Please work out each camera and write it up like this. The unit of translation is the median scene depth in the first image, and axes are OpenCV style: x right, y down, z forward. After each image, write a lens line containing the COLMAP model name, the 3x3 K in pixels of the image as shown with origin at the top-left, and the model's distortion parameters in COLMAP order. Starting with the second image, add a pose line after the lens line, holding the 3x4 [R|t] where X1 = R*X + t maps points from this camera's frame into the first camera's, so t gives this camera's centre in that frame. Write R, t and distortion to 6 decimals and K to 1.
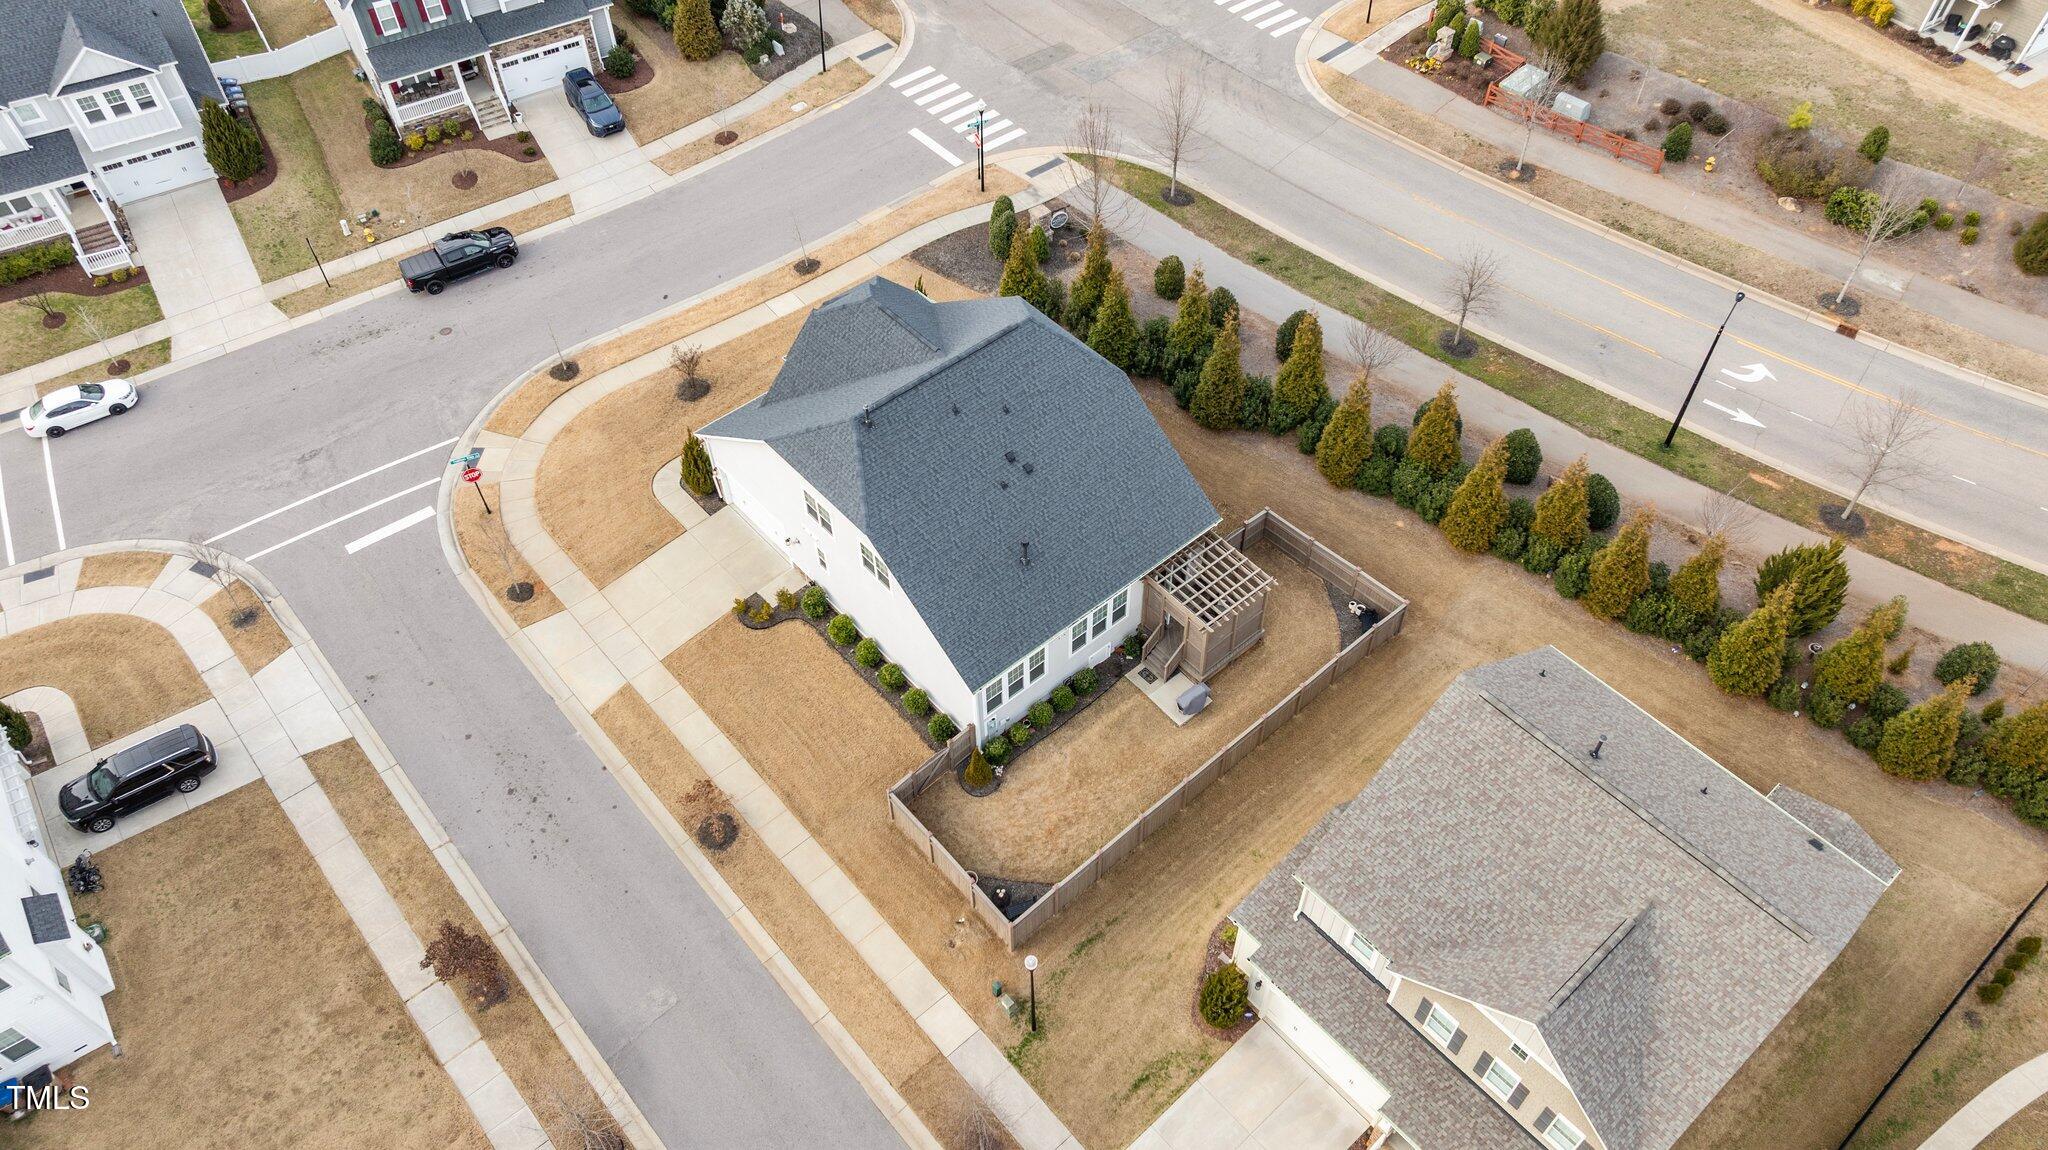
lens RADIAL K [[1443.3, 0, 1035.5], [0, 1443.3, 572.5], [0, 0, 1]] dist [-0.034797, 0.028857]
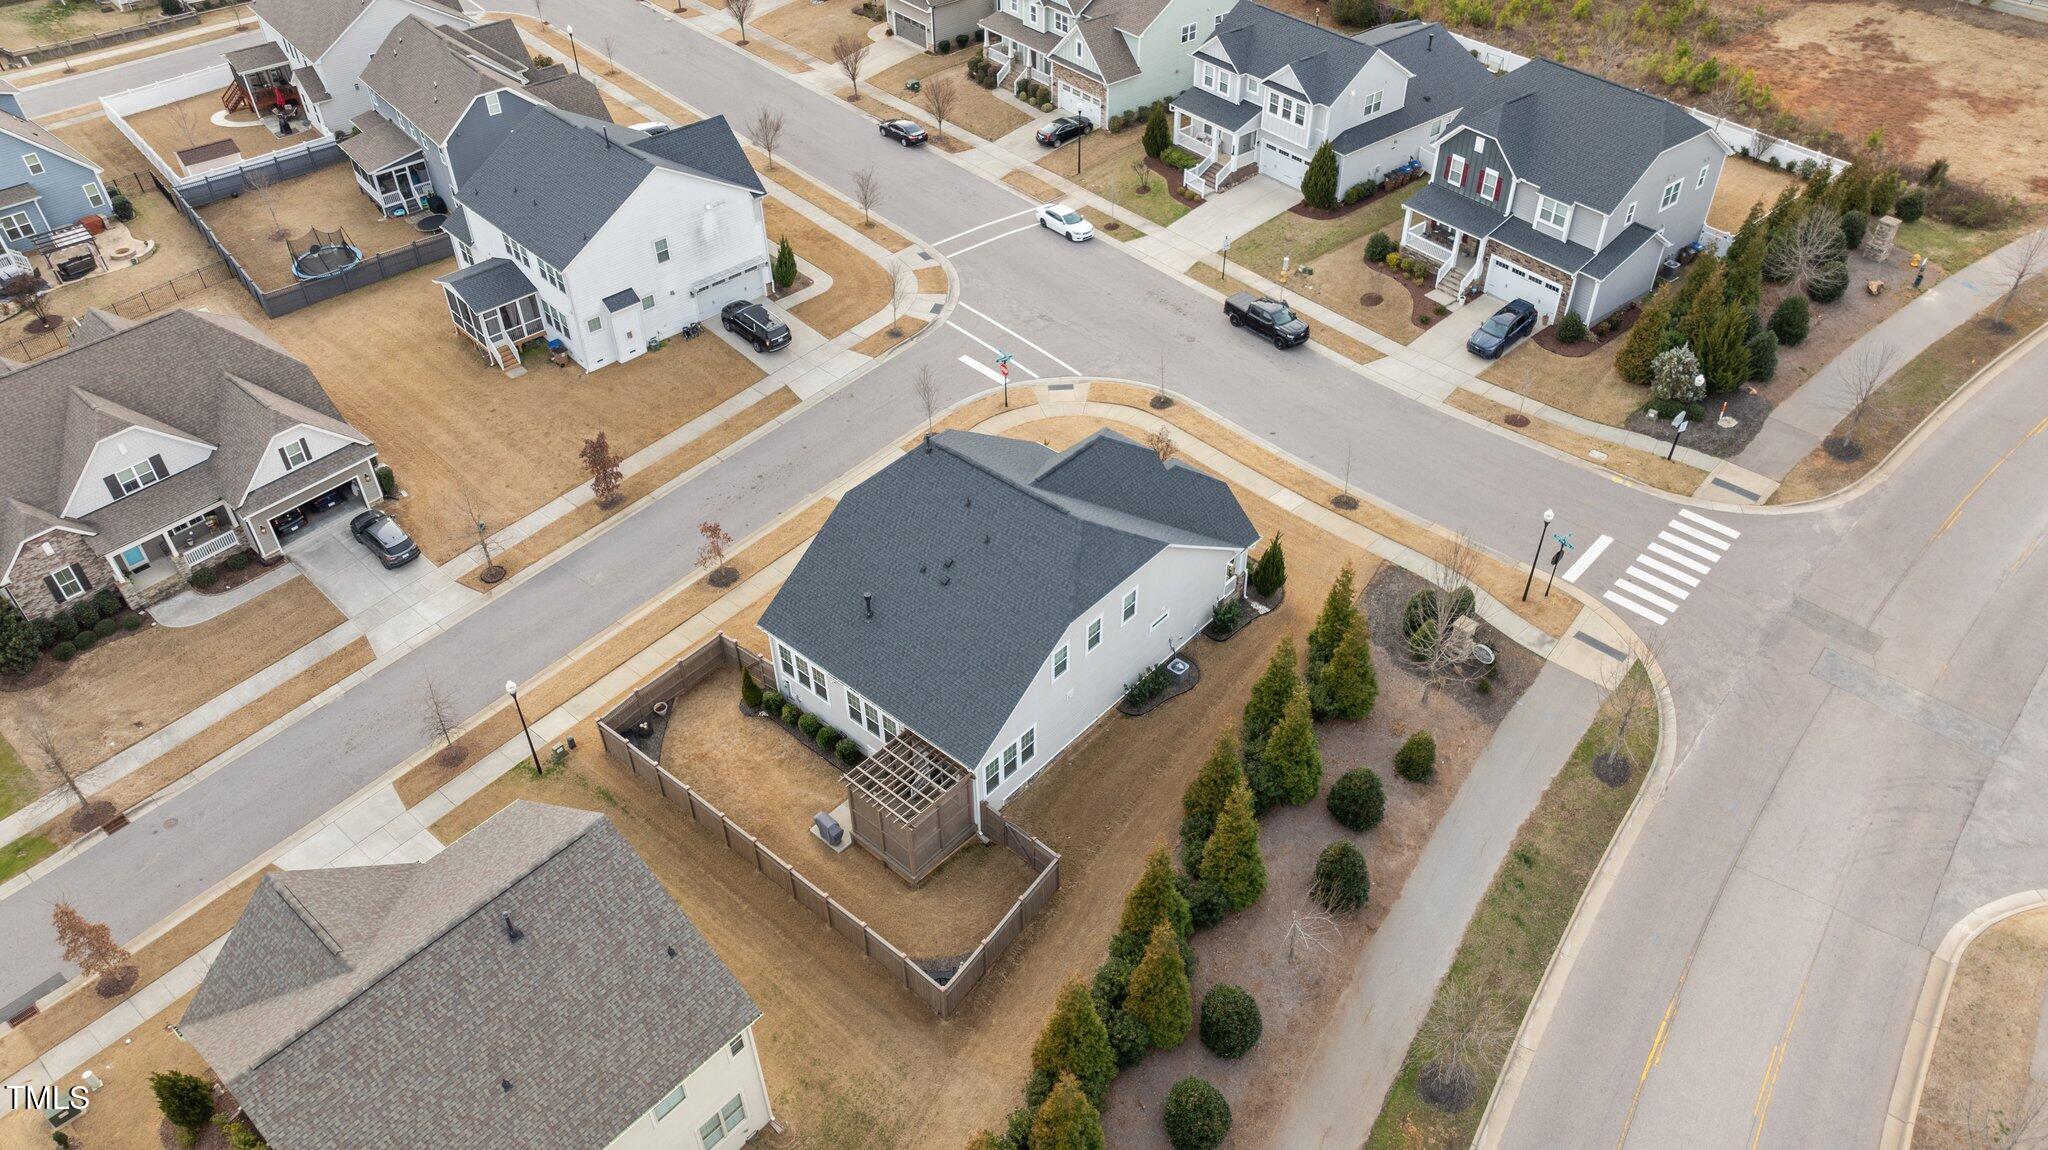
lens RADIAL K [[1441.4, 0, 1045.1], [0, 1441.4, 566.6], [0, 0, 1]] dist [-0.019294, 0.002749]
pose [[0.134664, 0.645802, -0.751535, 0.611346], [-0.754375, 0.558583, 0.344824, -0.382530], [0.642483, 0.520504, 0.562398, 0.323021]]
